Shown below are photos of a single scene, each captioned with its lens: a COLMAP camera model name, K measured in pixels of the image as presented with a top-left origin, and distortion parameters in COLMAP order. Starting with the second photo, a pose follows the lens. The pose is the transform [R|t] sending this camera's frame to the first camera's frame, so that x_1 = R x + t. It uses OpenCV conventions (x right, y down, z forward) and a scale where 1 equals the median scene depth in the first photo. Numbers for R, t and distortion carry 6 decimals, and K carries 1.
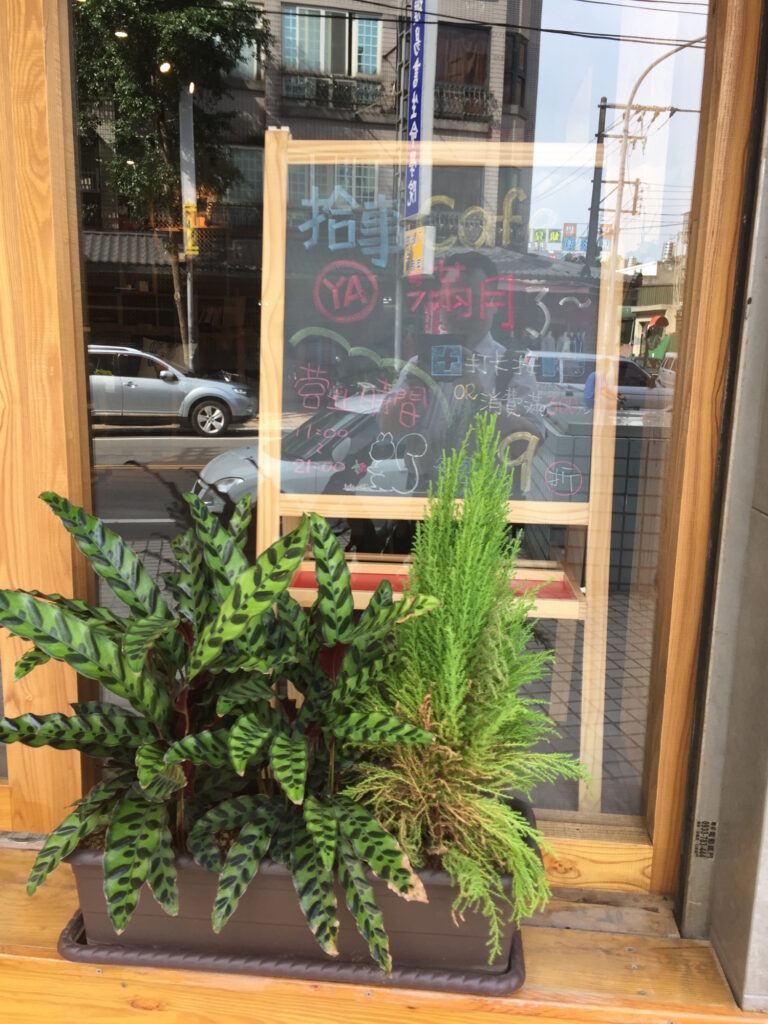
lens RADIAL K [[887.2, 0, 385.5], [0, 887.2, 514.8], [0, 0, 1]] dist [0.062022, -0.055311]
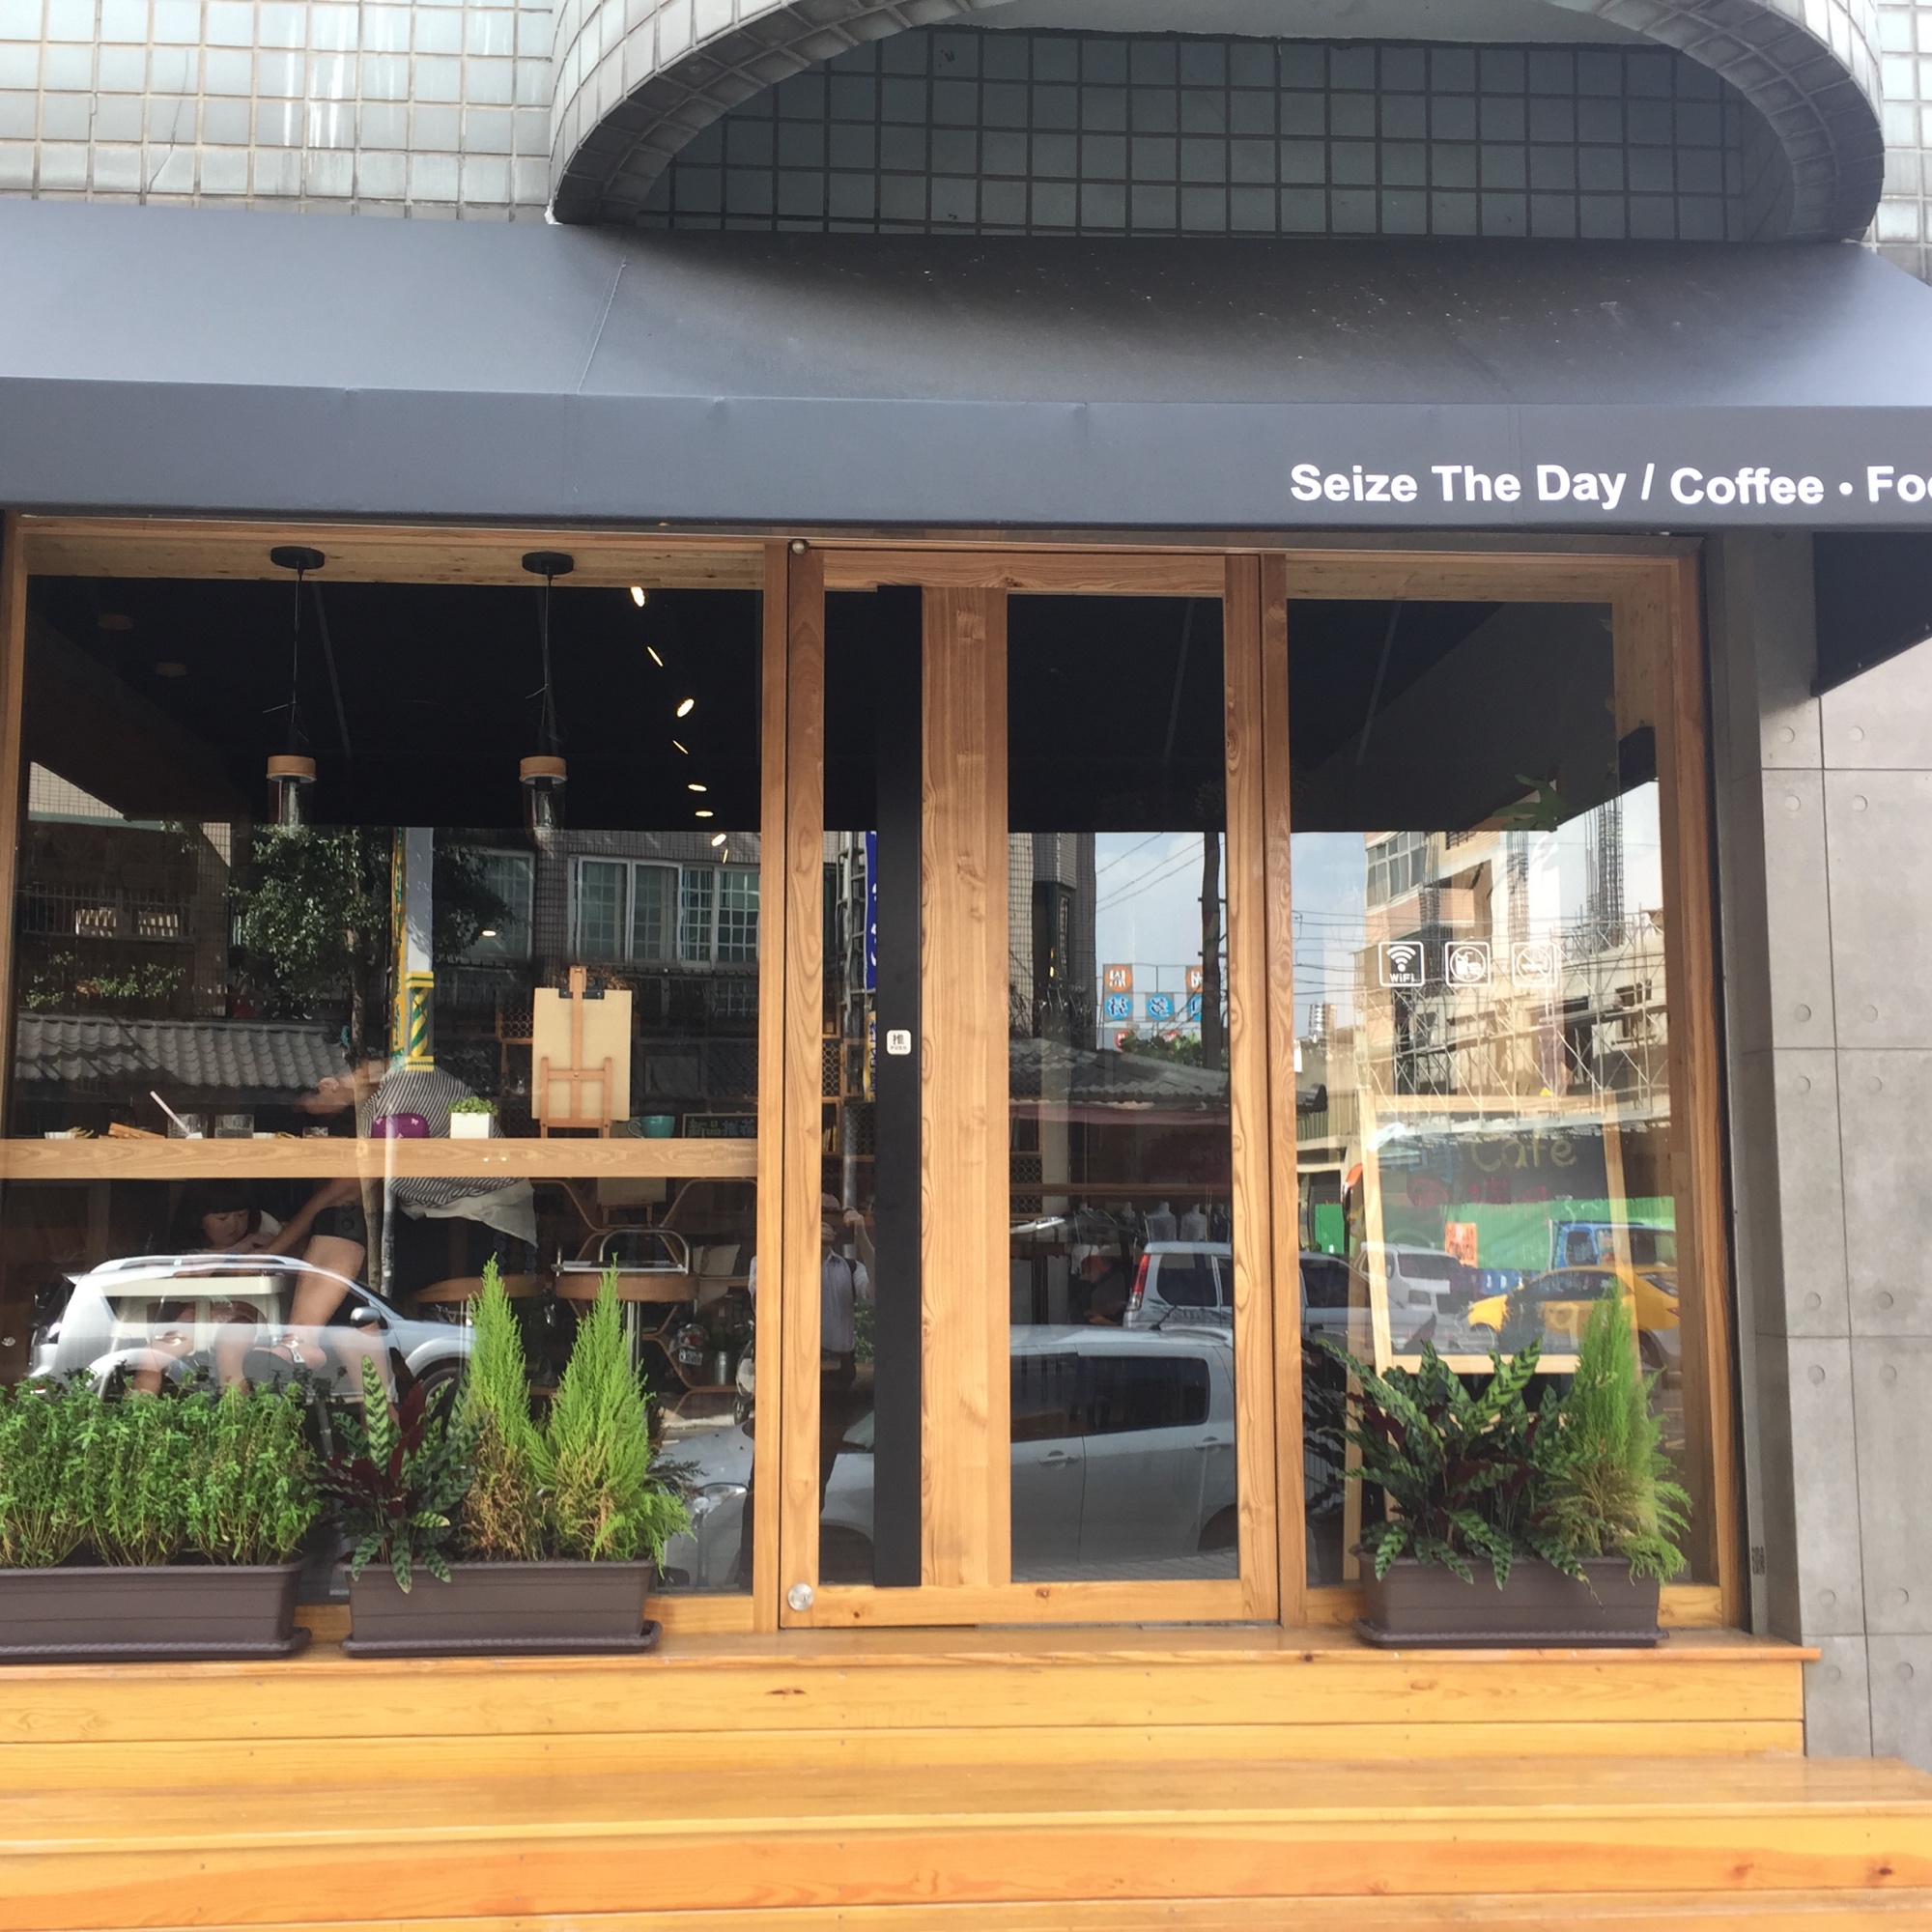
lens RADIAL K [[2238.1, 0, 964.2], [0, 2238.1, 969.7], [0, 0, 1]] dist [0.031122, 0.000000]
pose [[0.989851, -0.013892, 0.141427, -0.100335], [0.056077, 0.952632, -0.298910, 0.031928], [-0.130575, 0.303808, 0.943743, -0.182055]]
